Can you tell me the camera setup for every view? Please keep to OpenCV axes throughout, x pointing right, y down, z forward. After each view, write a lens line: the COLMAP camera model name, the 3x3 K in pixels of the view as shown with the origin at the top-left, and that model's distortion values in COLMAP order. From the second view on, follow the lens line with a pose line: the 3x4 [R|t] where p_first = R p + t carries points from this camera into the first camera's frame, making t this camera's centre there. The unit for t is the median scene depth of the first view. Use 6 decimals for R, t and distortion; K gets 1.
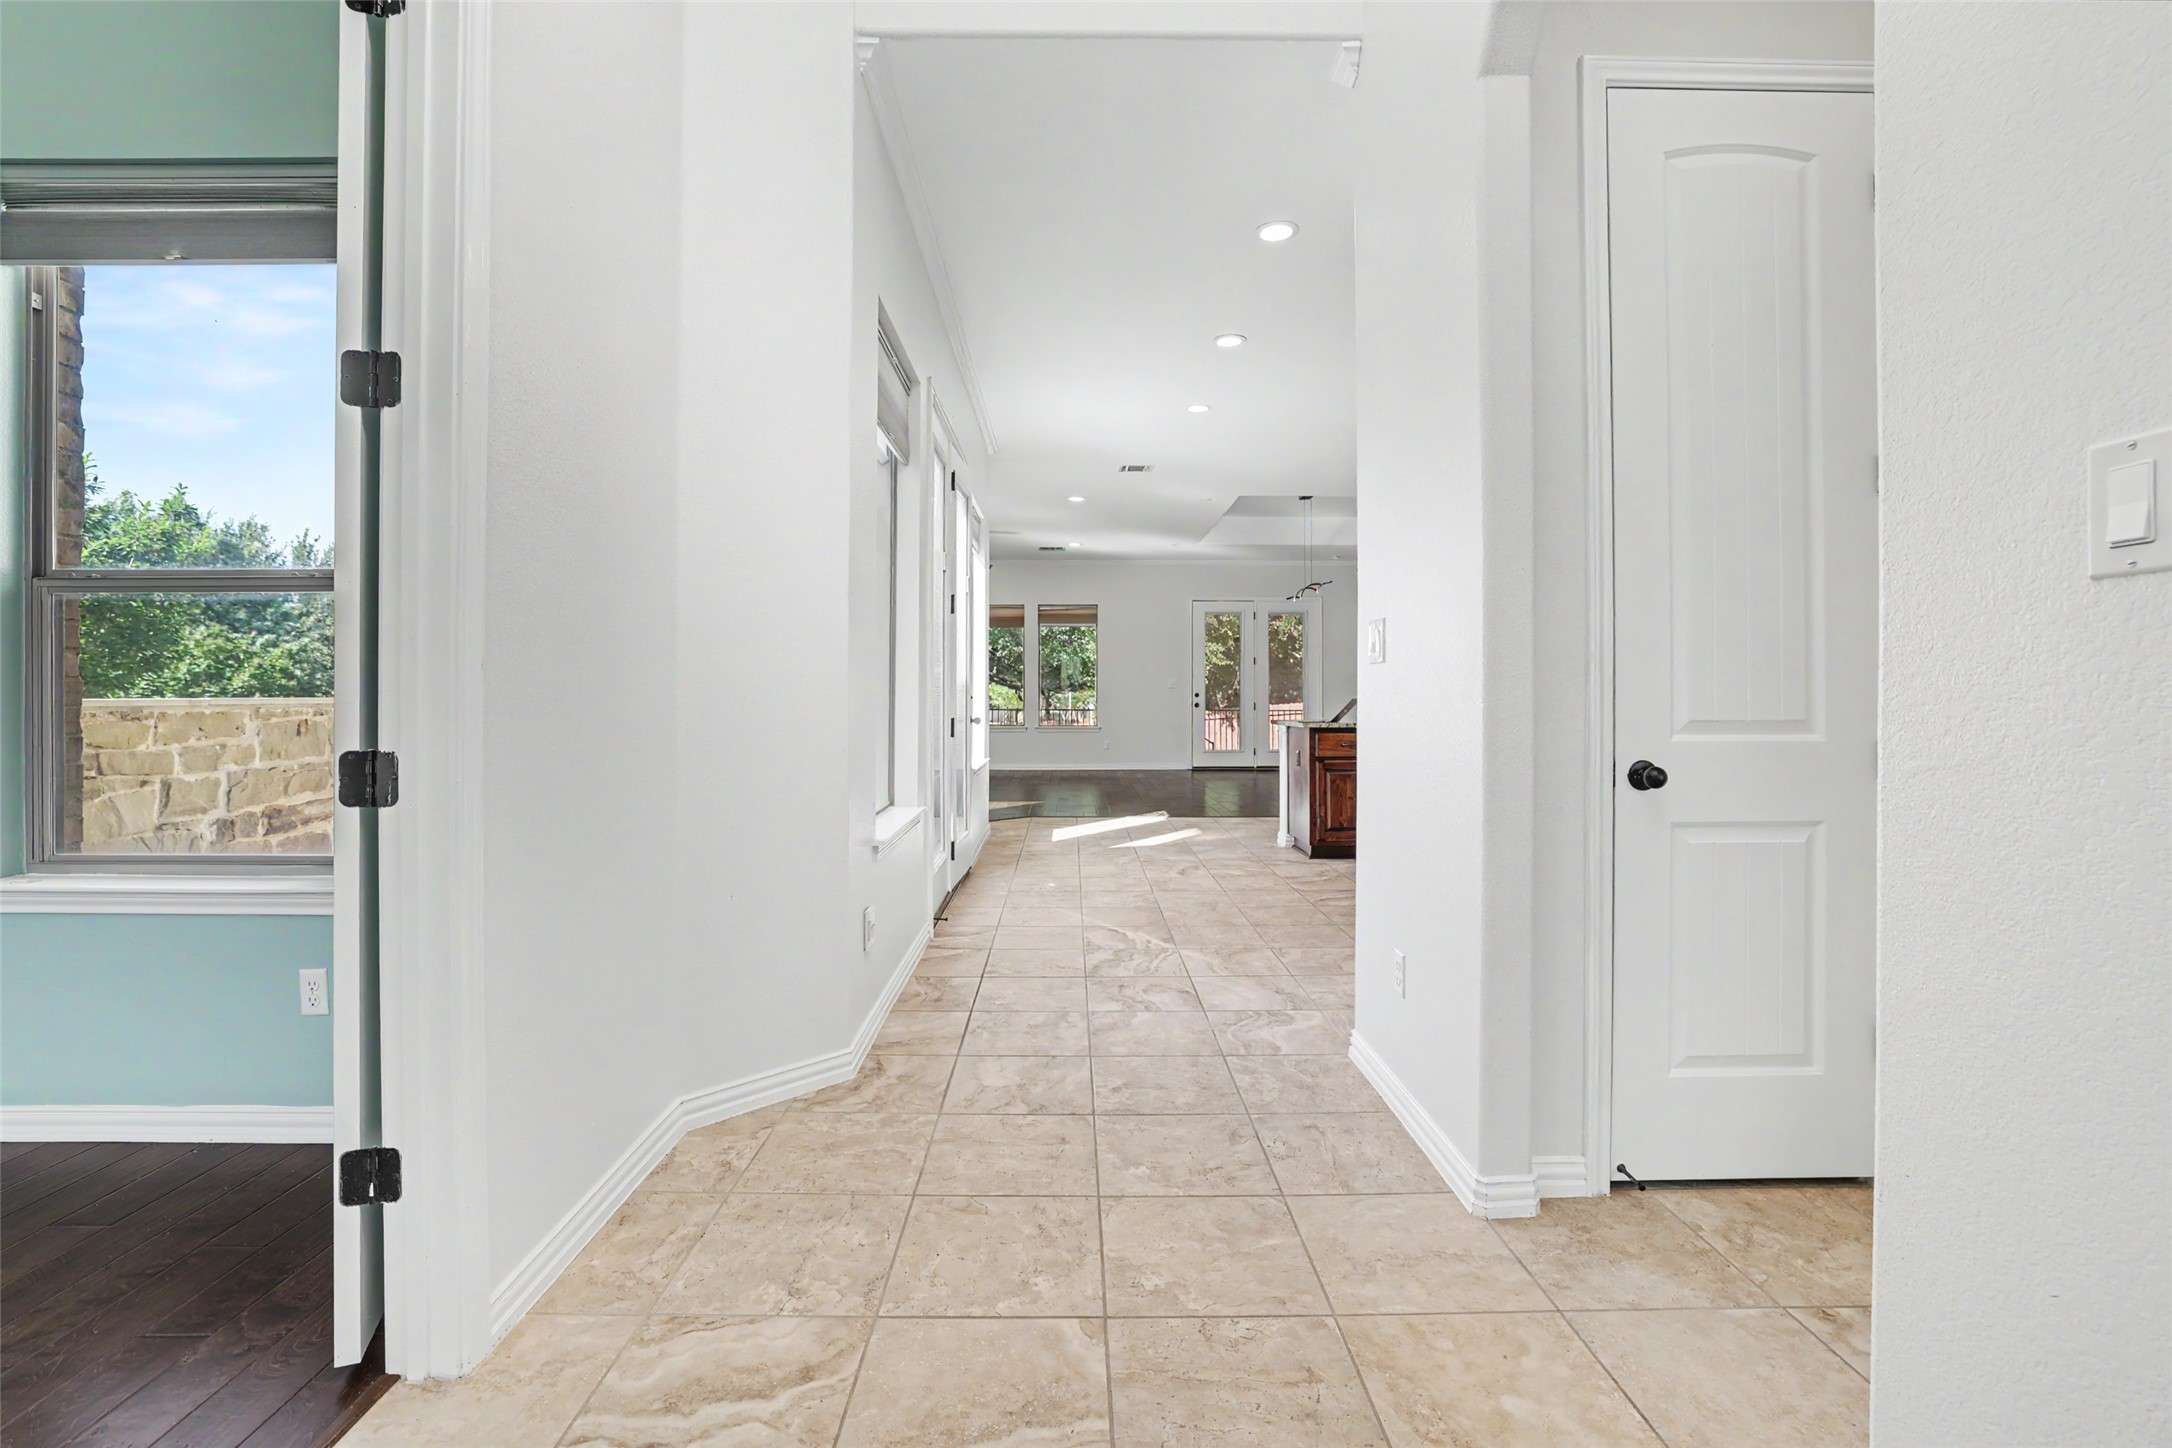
lens RADIAL K [[1002.8, 0, 1081.9], [0, 1002.8, 703.1], [0, 0, 1]] dist [-0.012164, 0.002021]
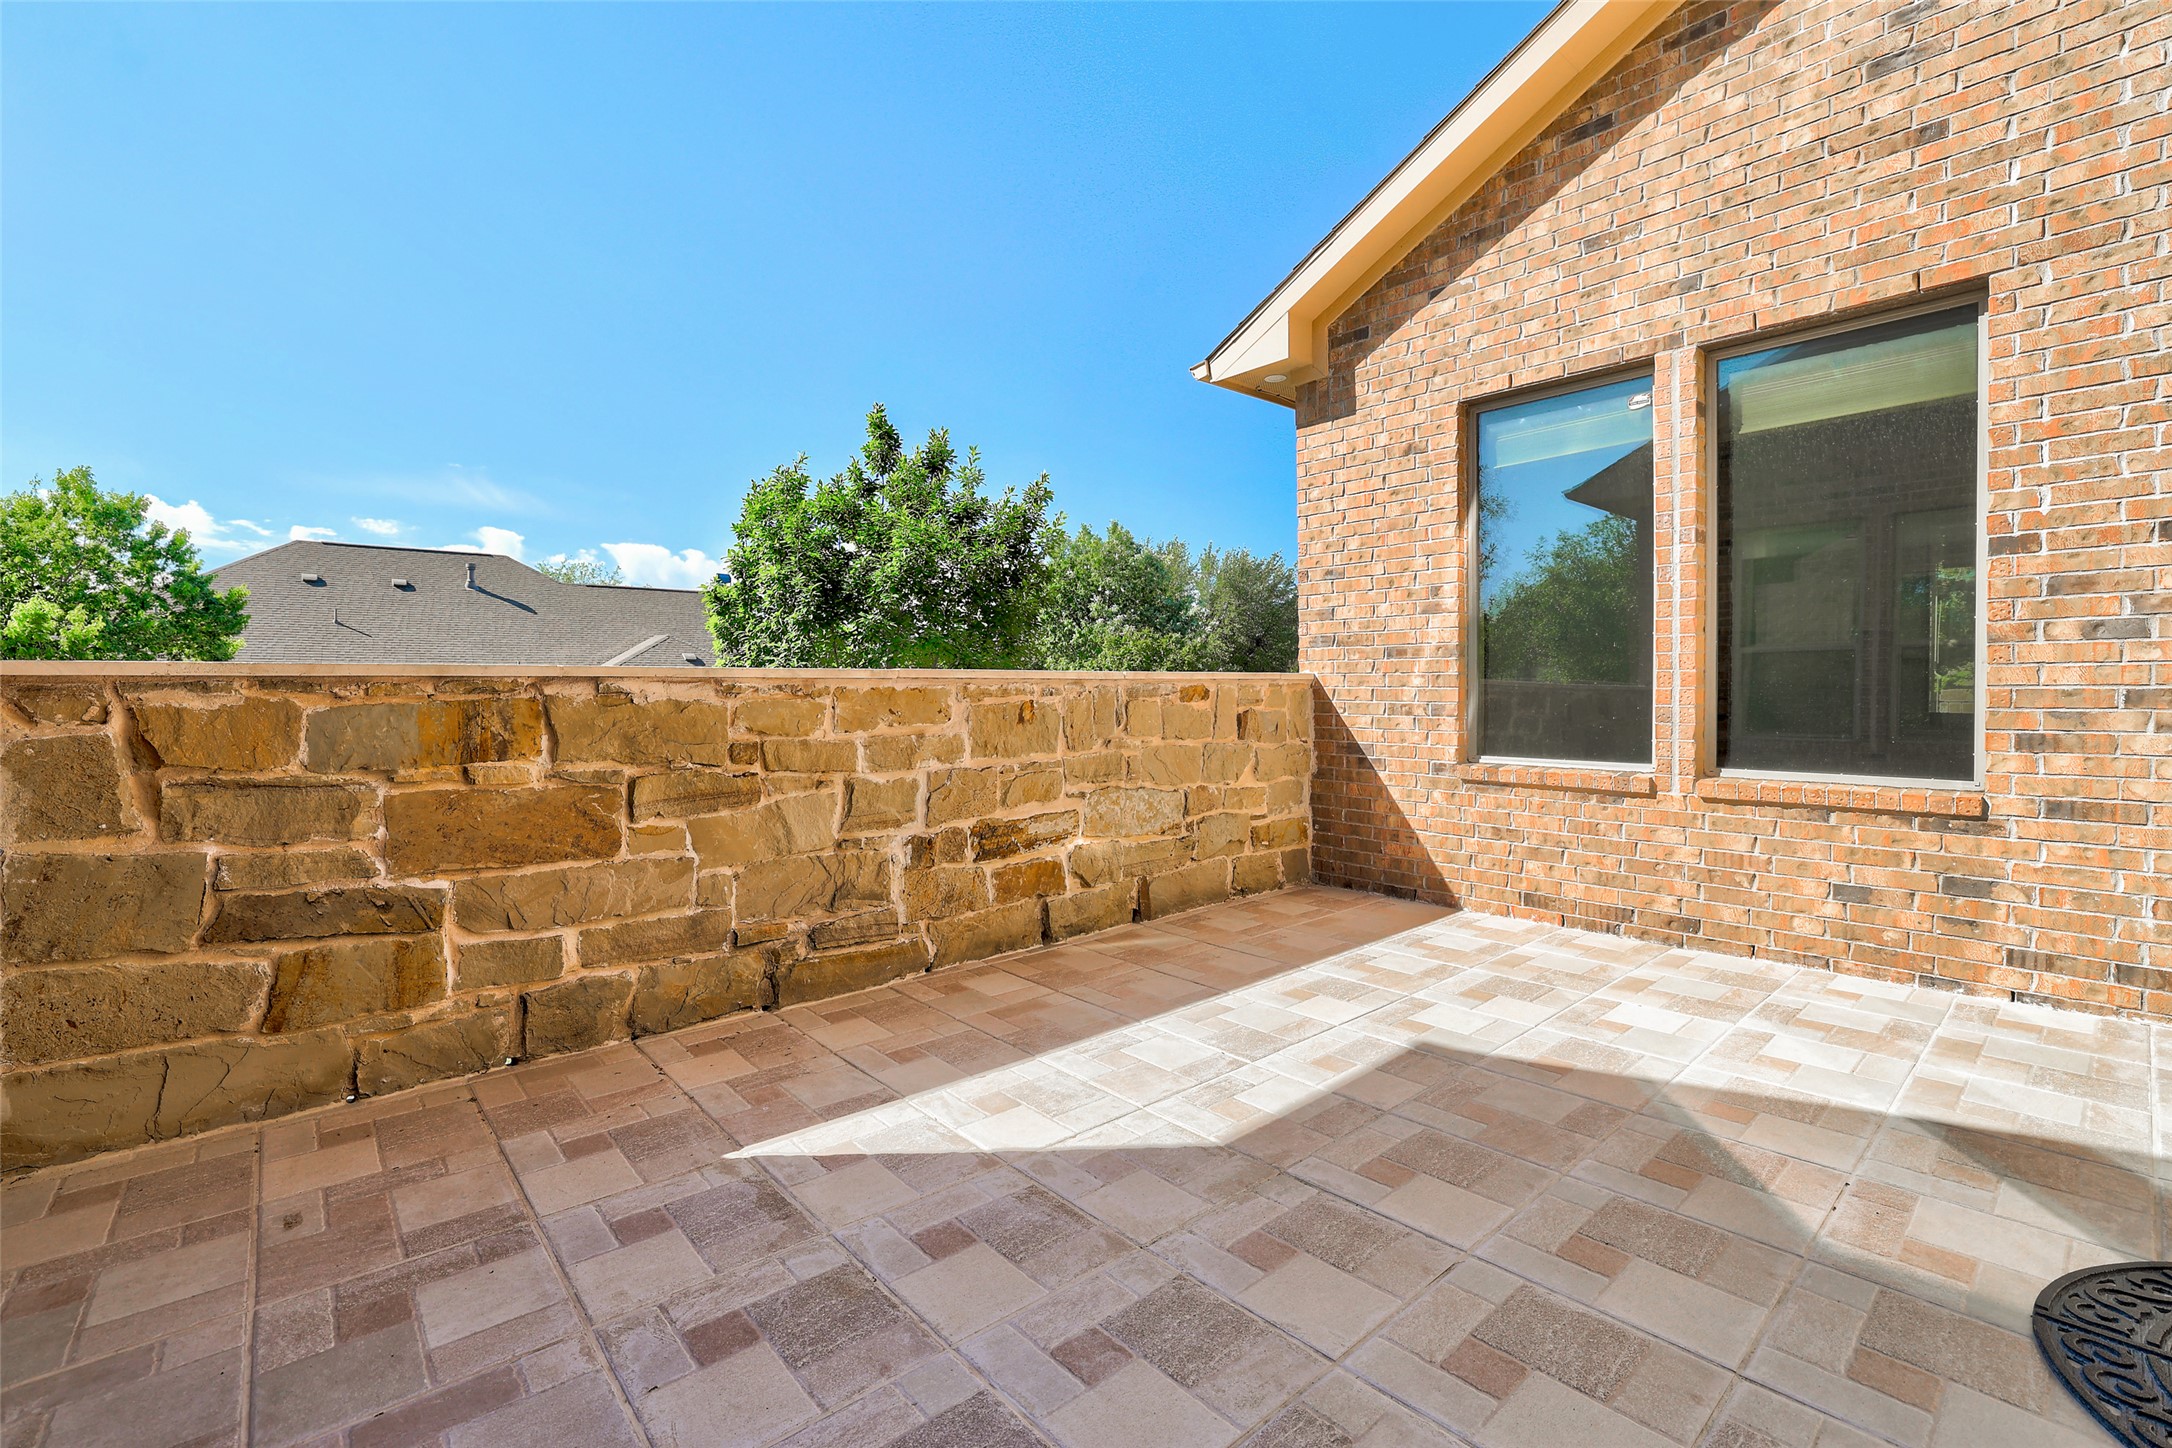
lens RADIAL K [[916.9, 0, 1063.3], [0, 916.9, 709.3], [0, 0, 1]] dist [-0.000935, 0.000031]
pose [[0.647421, 0.014506, -0.761995, -0.289236], [-0.005727, 0.999883, 0.014169, 0.013995], [0.762111, -0.004809, 0.647428, 0.647877]]
